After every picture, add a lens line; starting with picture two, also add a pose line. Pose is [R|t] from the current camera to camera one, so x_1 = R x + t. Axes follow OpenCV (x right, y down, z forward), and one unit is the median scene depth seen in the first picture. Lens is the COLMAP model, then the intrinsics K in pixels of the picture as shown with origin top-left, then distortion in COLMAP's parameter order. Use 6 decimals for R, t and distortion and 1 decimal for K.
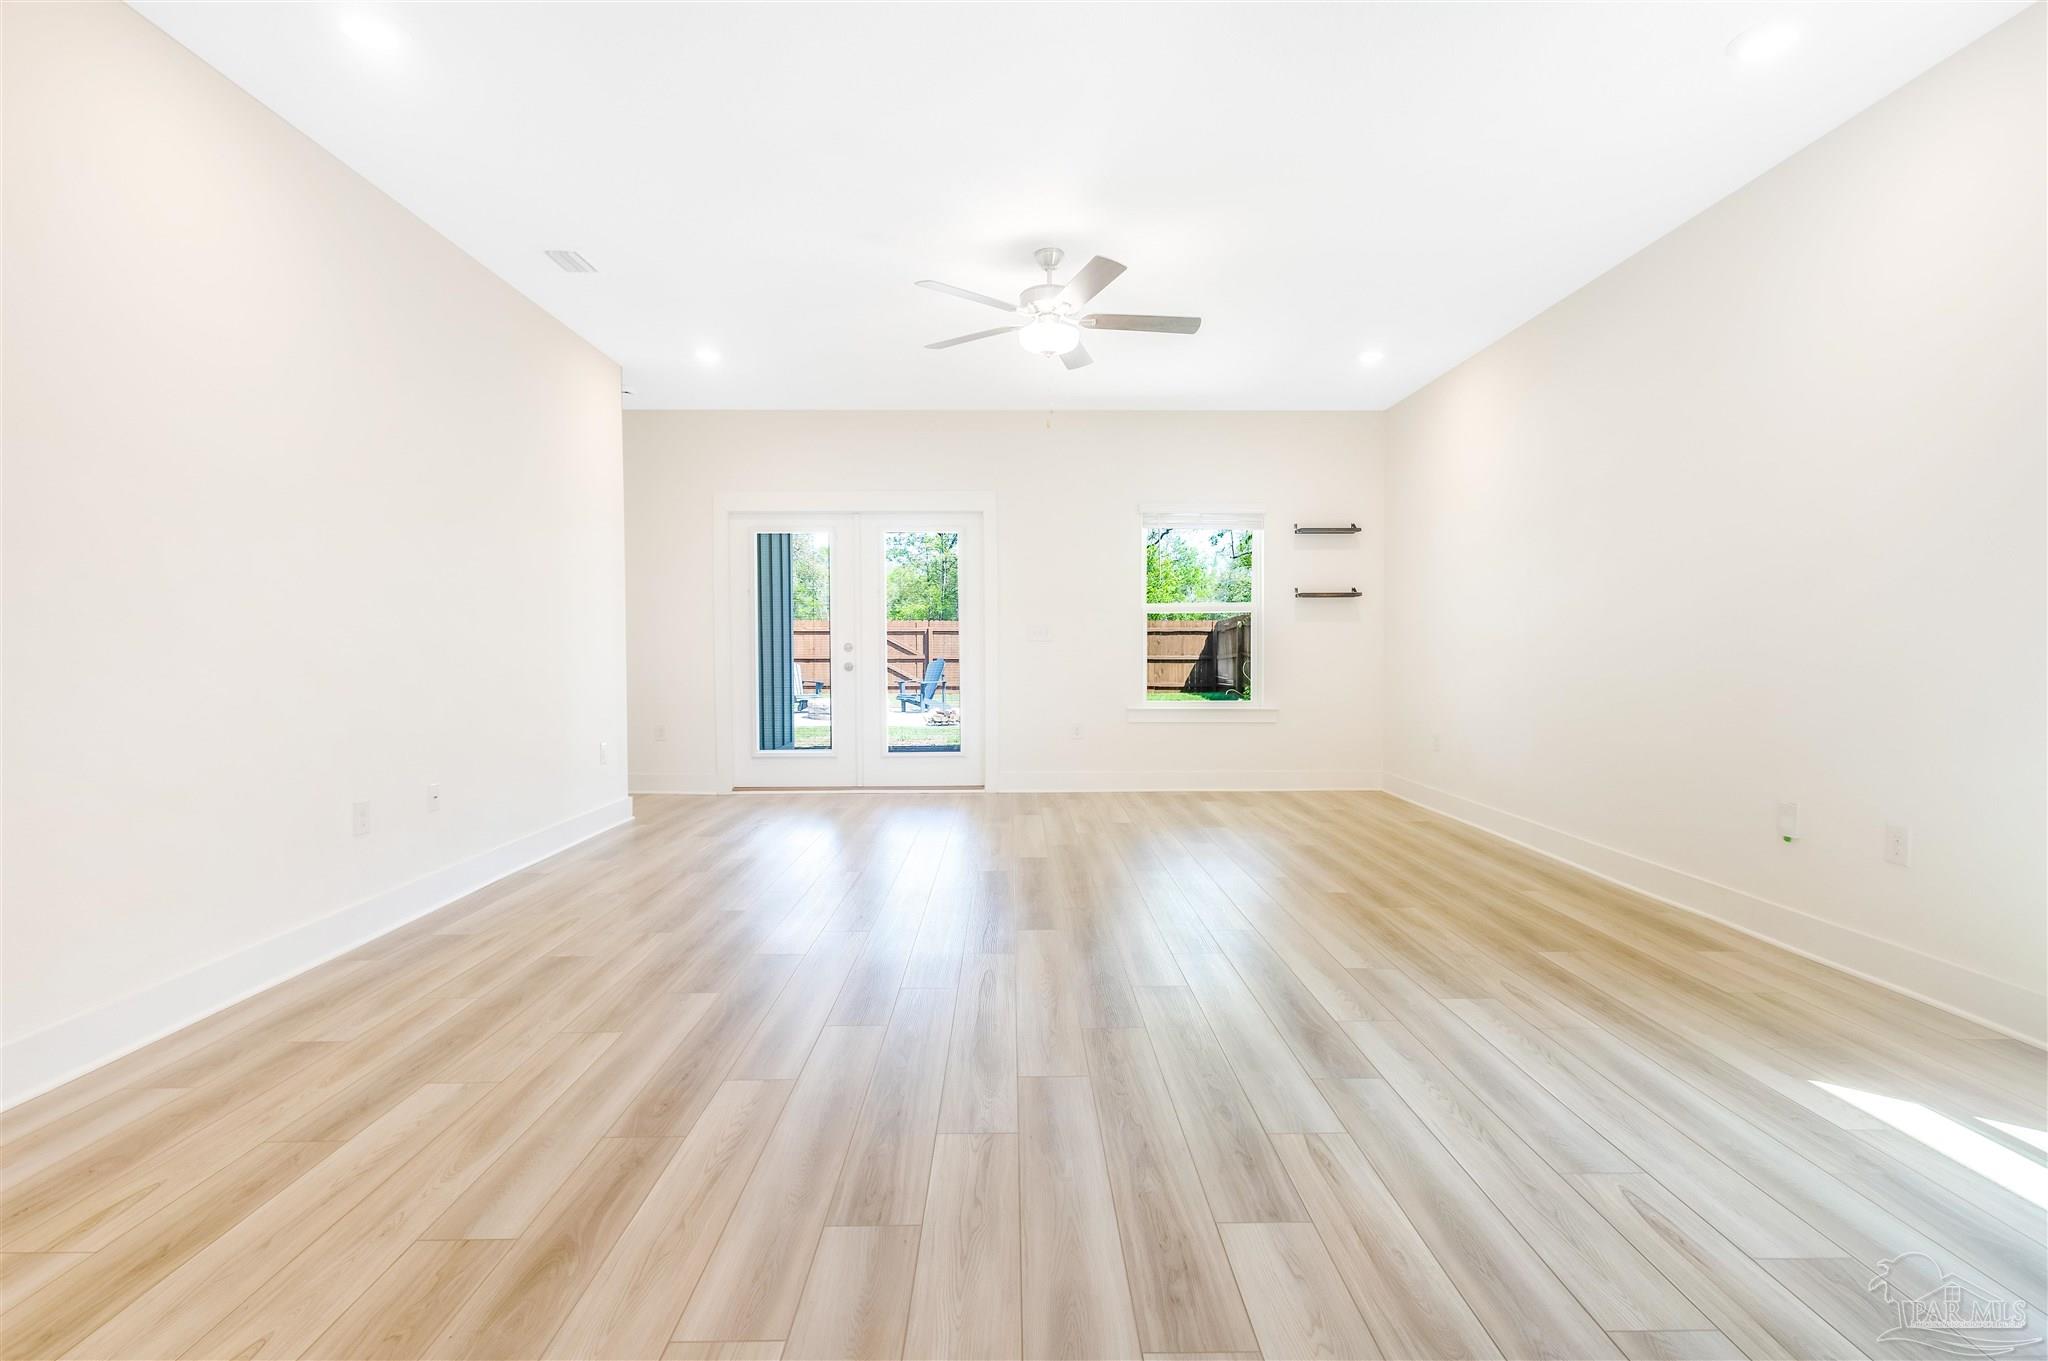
lens RADIAL K [[974.4, 0, 1024.0], [0, 974.4, 680.5], [0, 0, 1]] dist [0.010663, -0.000099]
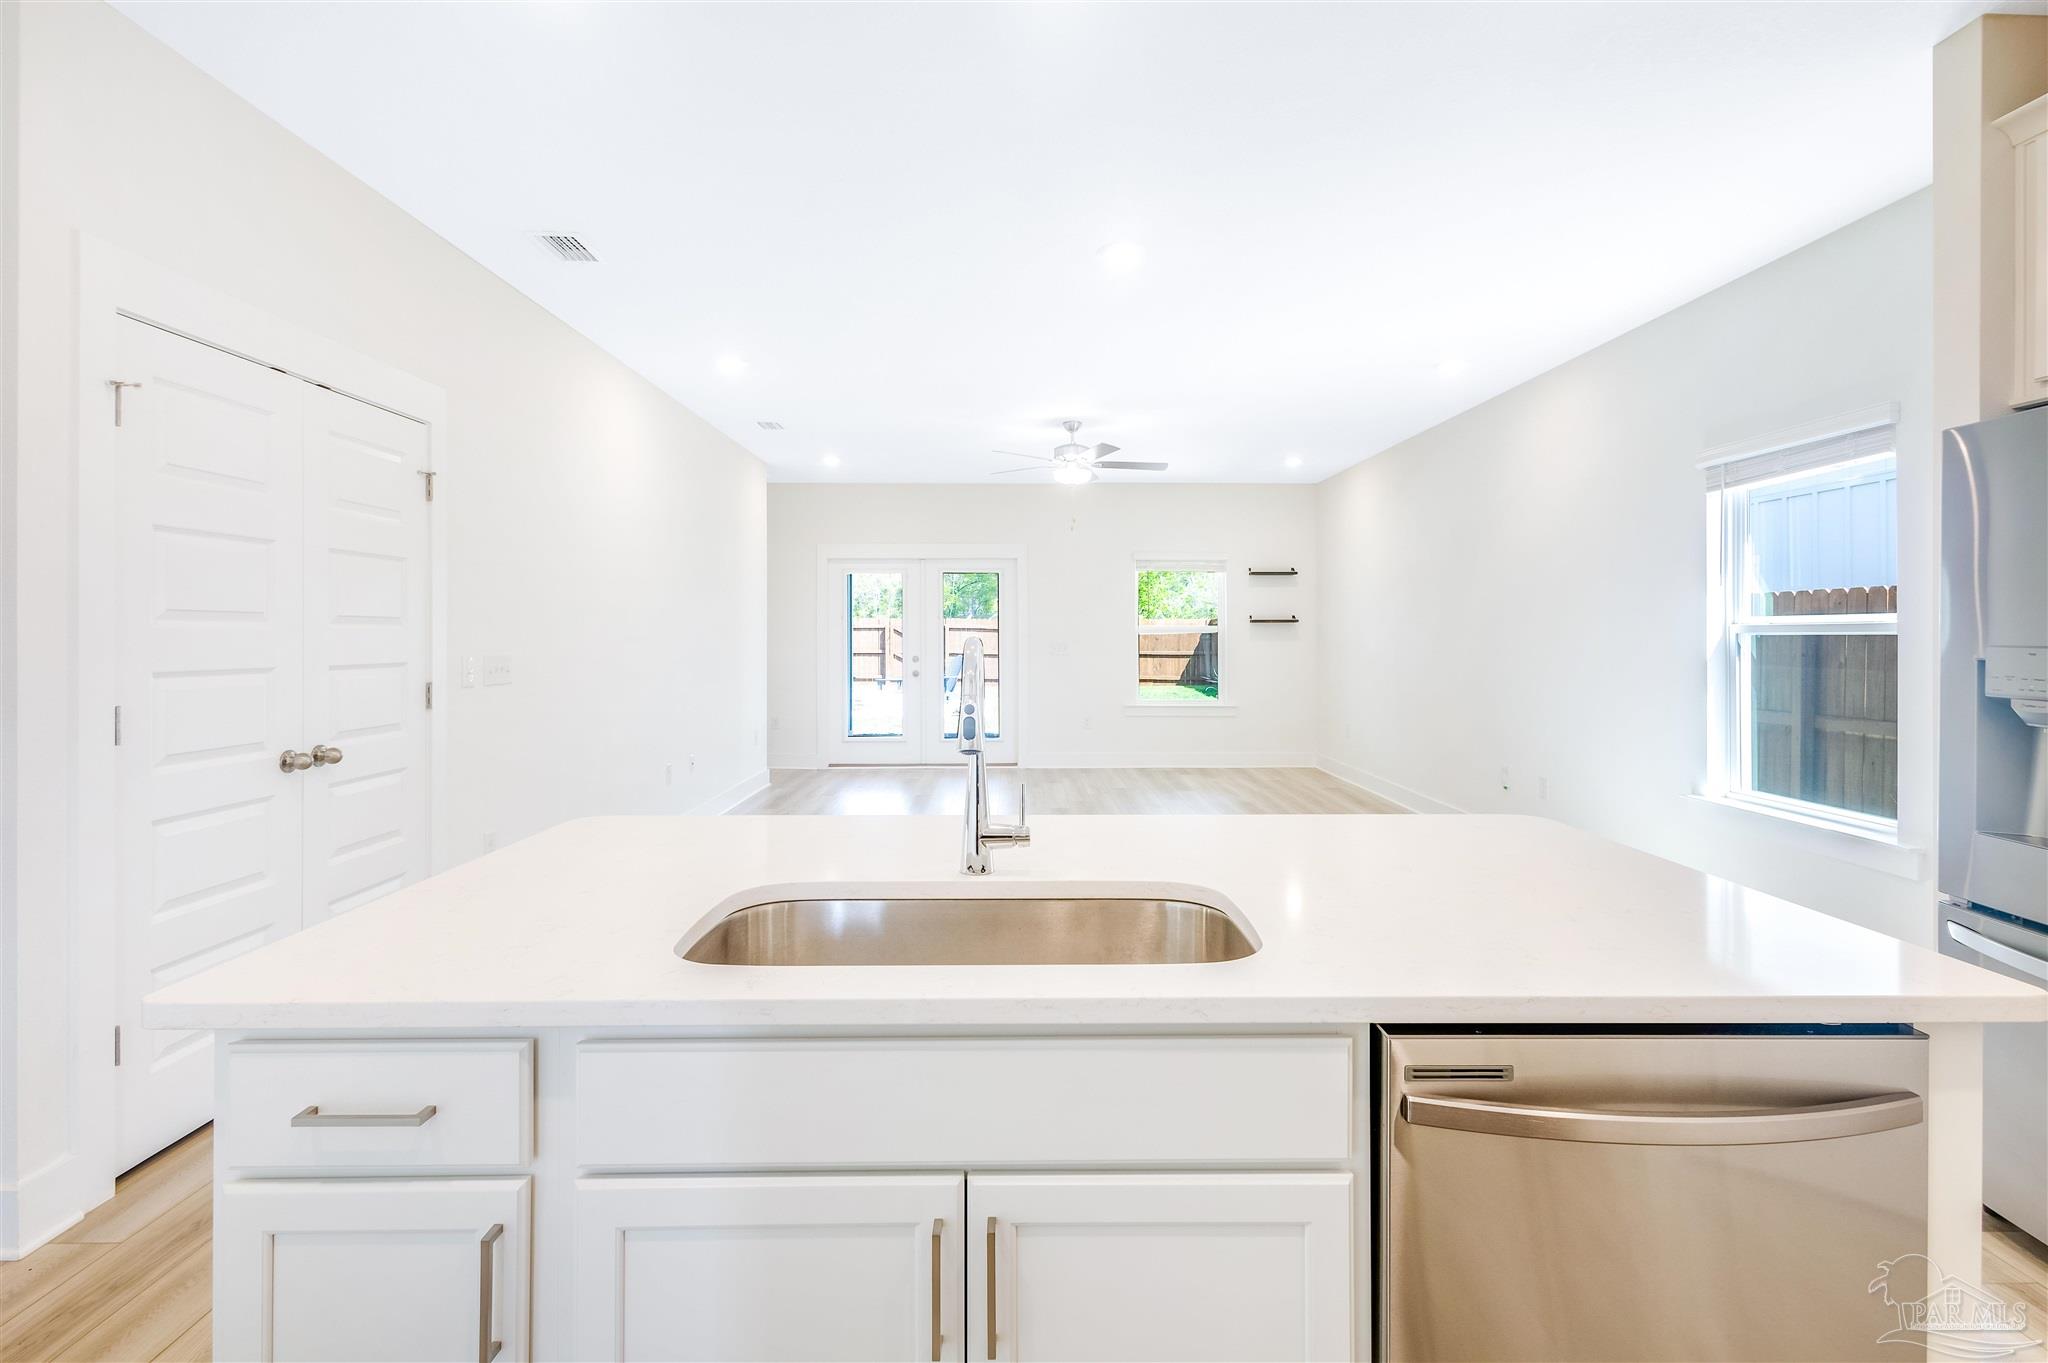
lens RADIAL K [[968.7, 0, 1028.5], [0, 968.7, 639.4], [0, 0, 1]] dist [0.028095, -0.000042]
pose [[0.999996, 0.001772, 0.002180, -0.029217], [-0.001705, 0.999527, -0.030694, -0.021017], [-0.002233, 0.030691, 0.999526, -0.338764]]
